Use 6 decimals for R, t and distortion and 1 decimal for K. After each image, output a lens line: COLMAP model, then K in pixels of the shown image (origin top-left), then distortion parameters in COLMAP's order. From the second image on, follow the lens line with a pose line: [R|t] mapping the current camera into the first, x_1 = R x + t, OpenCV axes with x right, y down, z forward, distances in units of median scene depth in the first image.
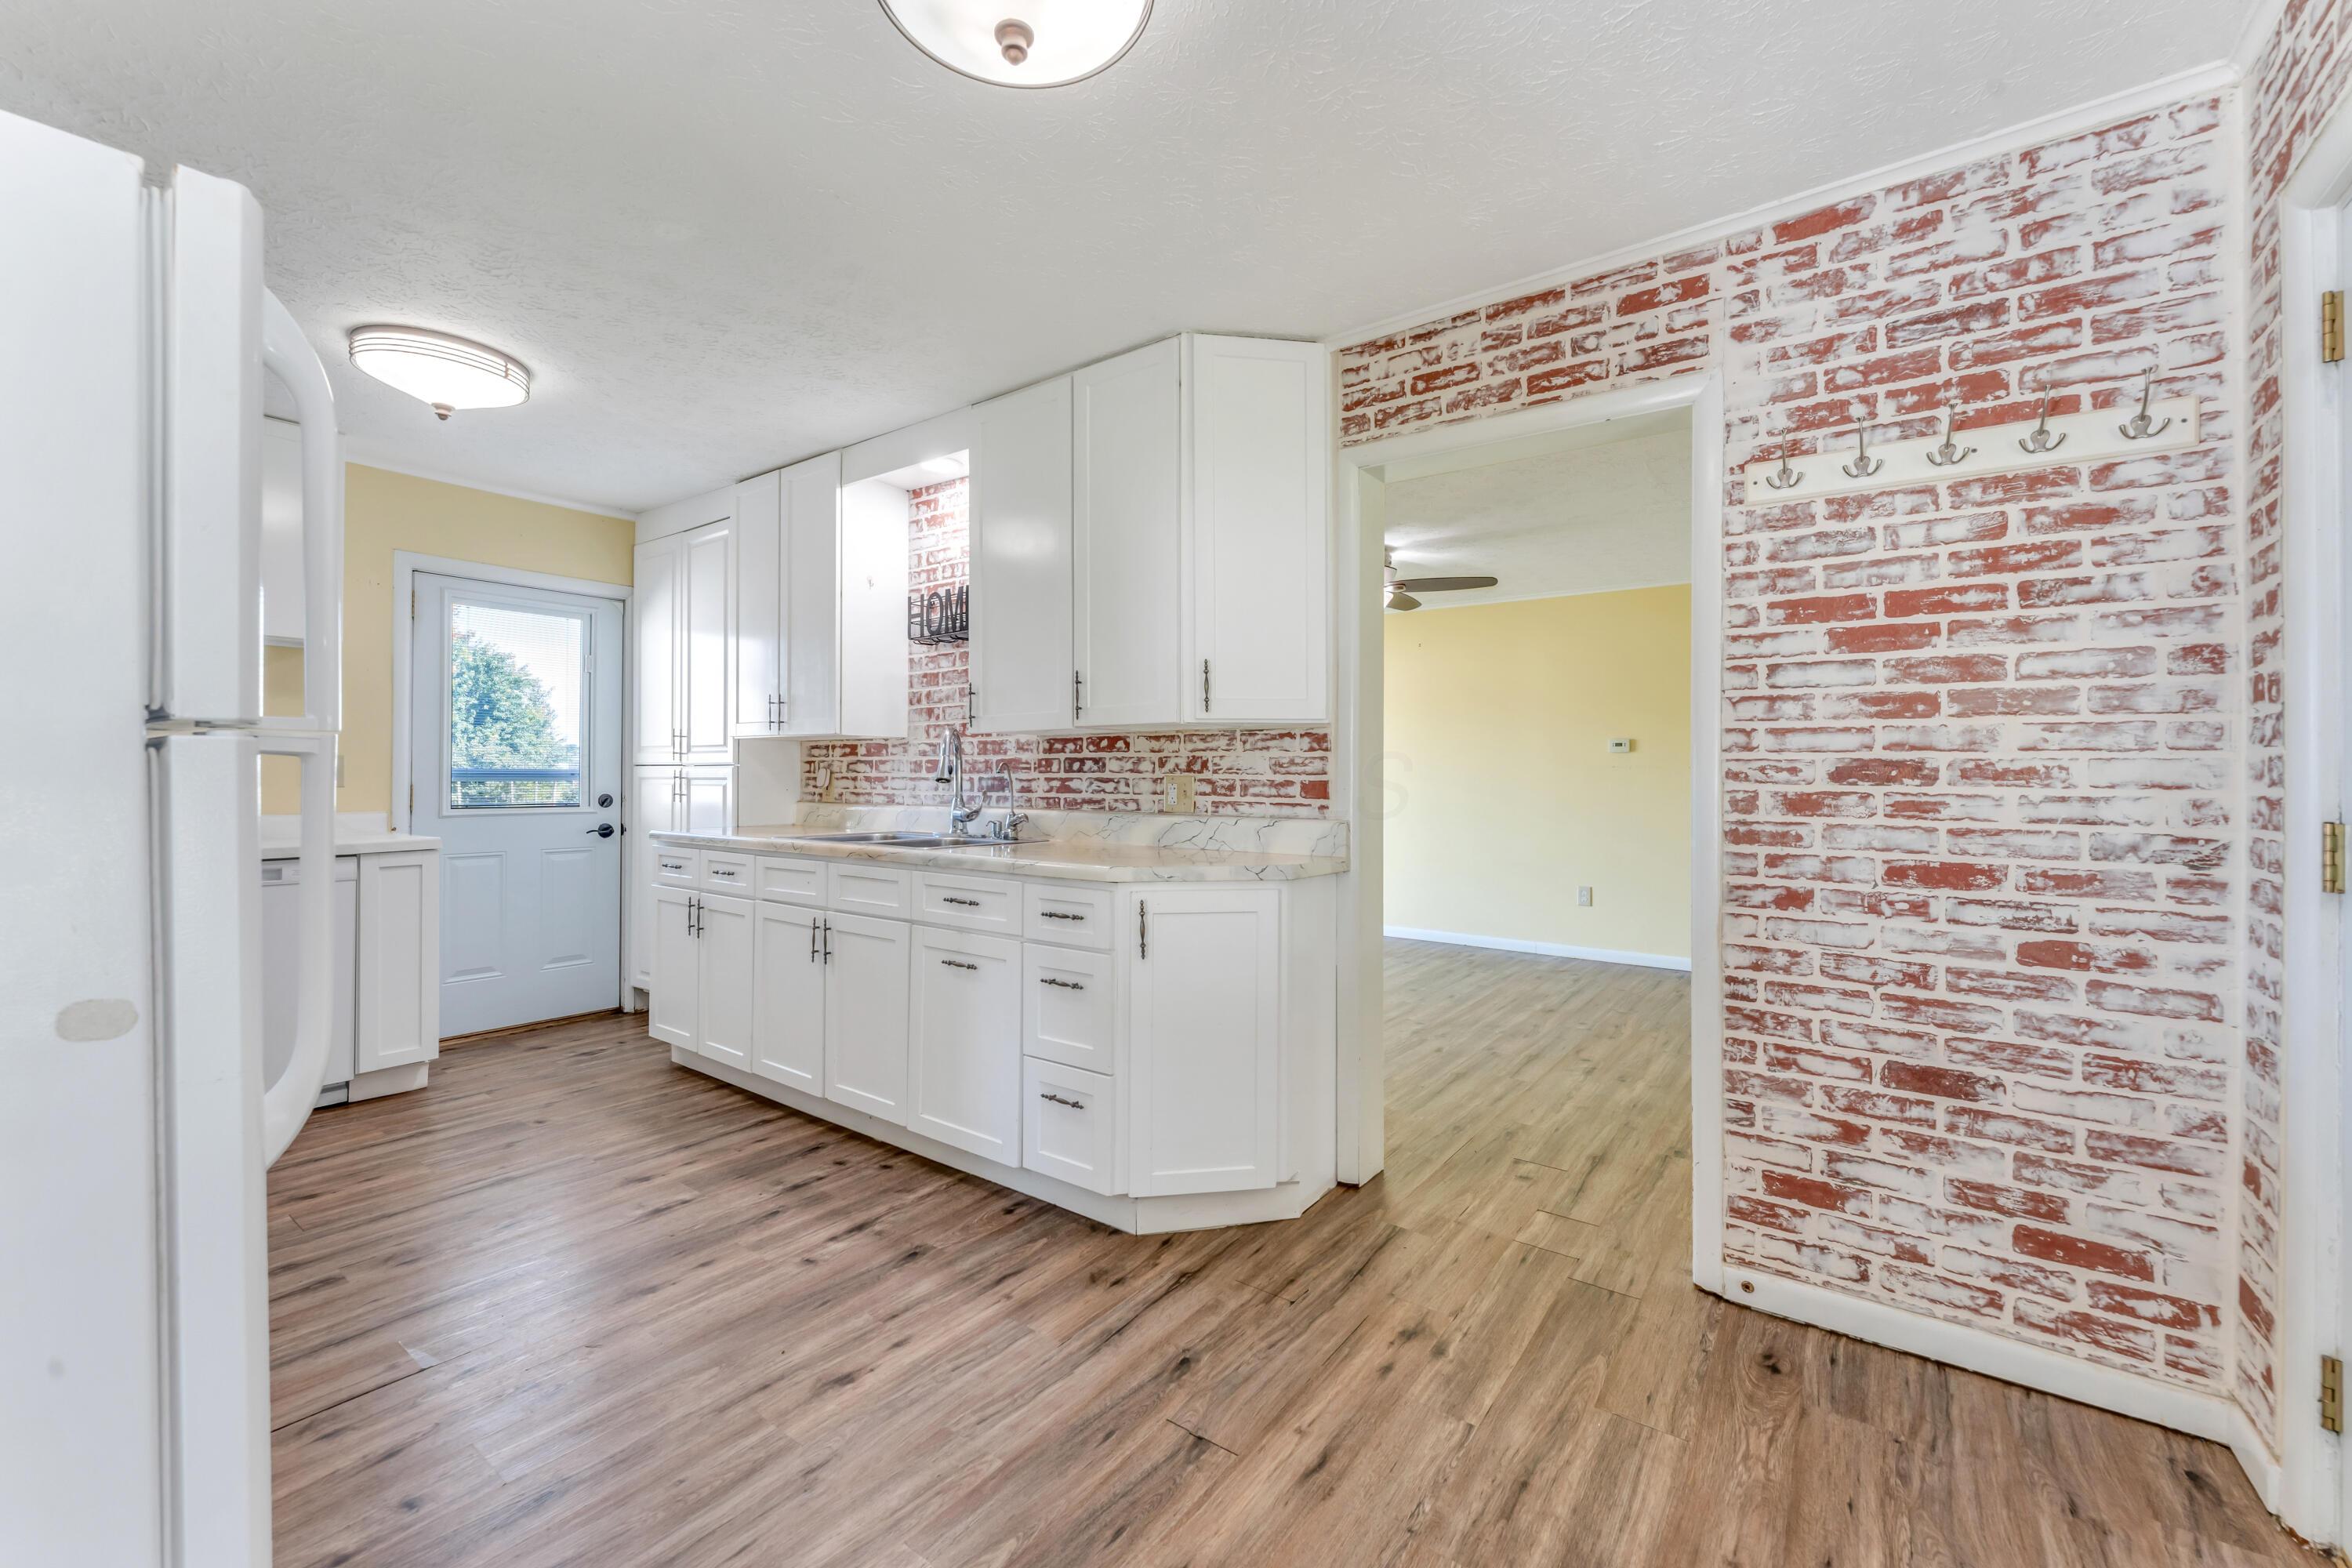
lens RADIAL K [[958.3, 0, 1175.1], [0, 958.3, 772.8], [0, 0, 1]] dist [-0.000963, -0.000496]
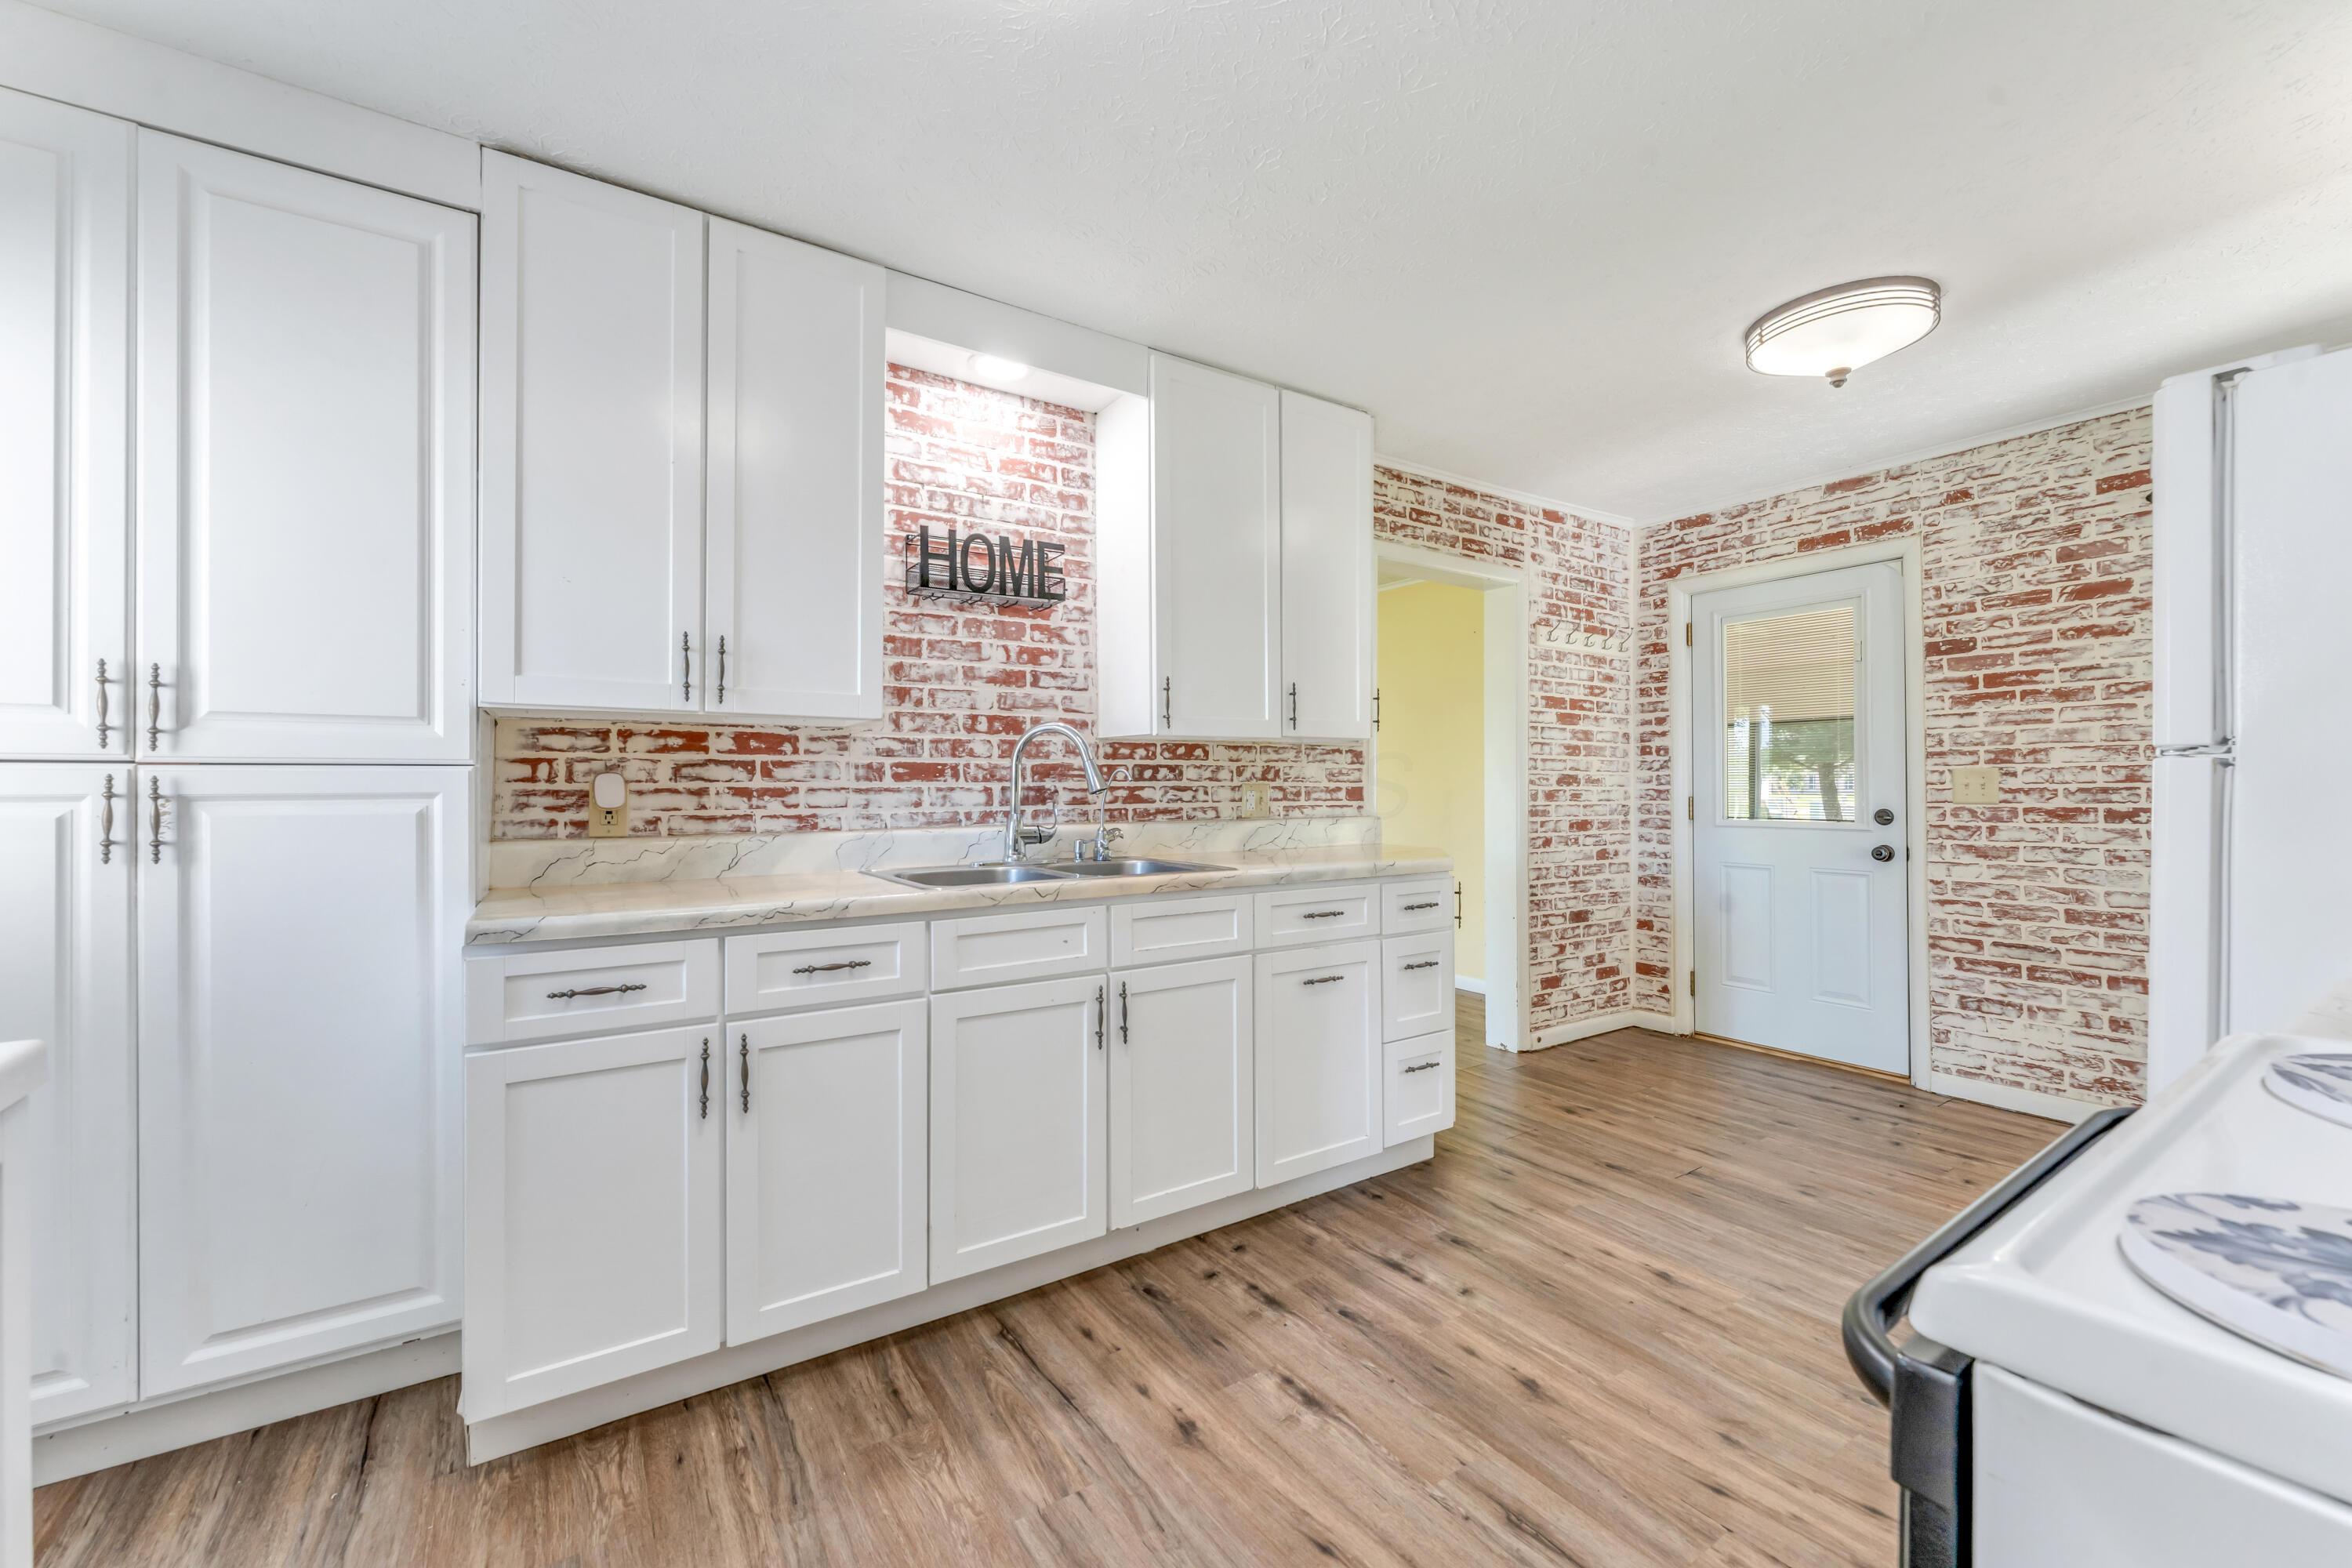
lens RADIAL K [[958.3, 0, 1173.3], [0, 958.3, 783.2], [0, 0, 1]] dist [-0.000963, -0.000496]
pose [[0.329541, -0.002941, 0.944137, -1.181939], [0.000921, 0.999996, 0.002794, -0.000704], [-0.944141, -0.000051, 0.329542, 0.822641]]
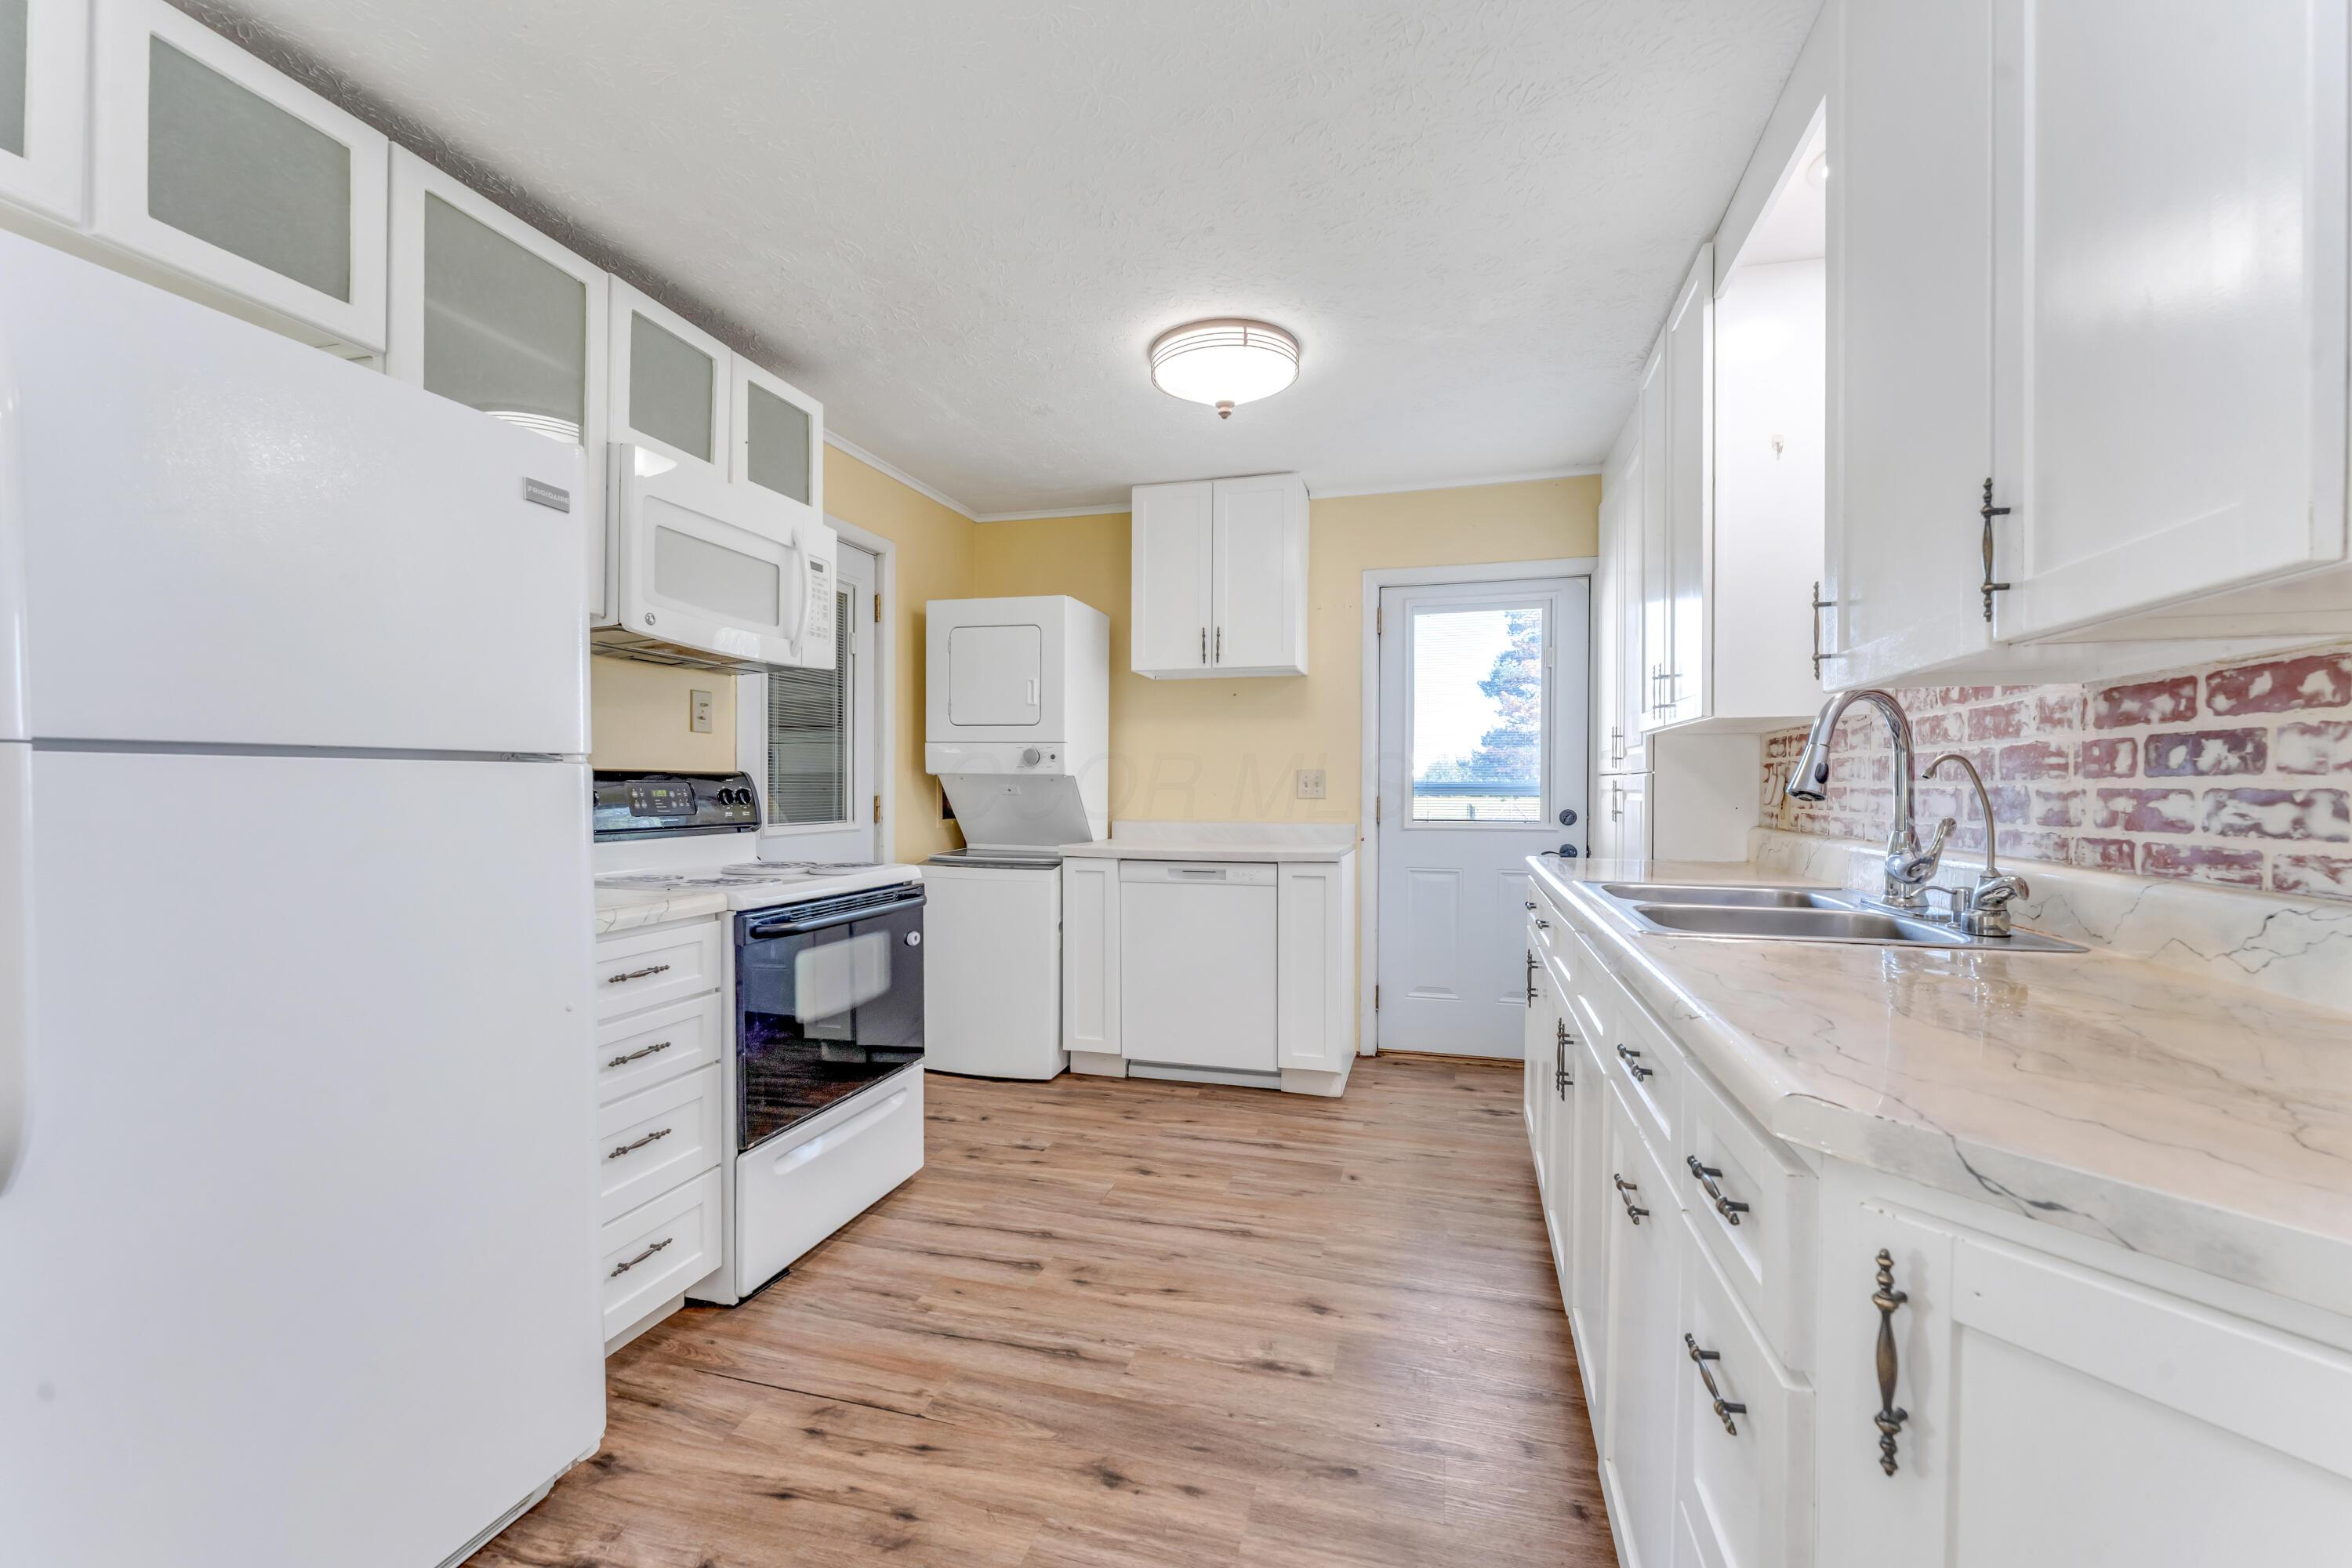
lens RADIAL K [[958.3, 0, 1160.6], [0, 958.3, 801.2], [0, 0, 1]] dist [-0.000963, -0.000496]
pose [[0.345279, 0.010534, -0.938441, 0.125129], [0.004563, 0.999906, 0.012902, 0.003901], [0.938489, -0.008737, 0.345199, 0.632428]]
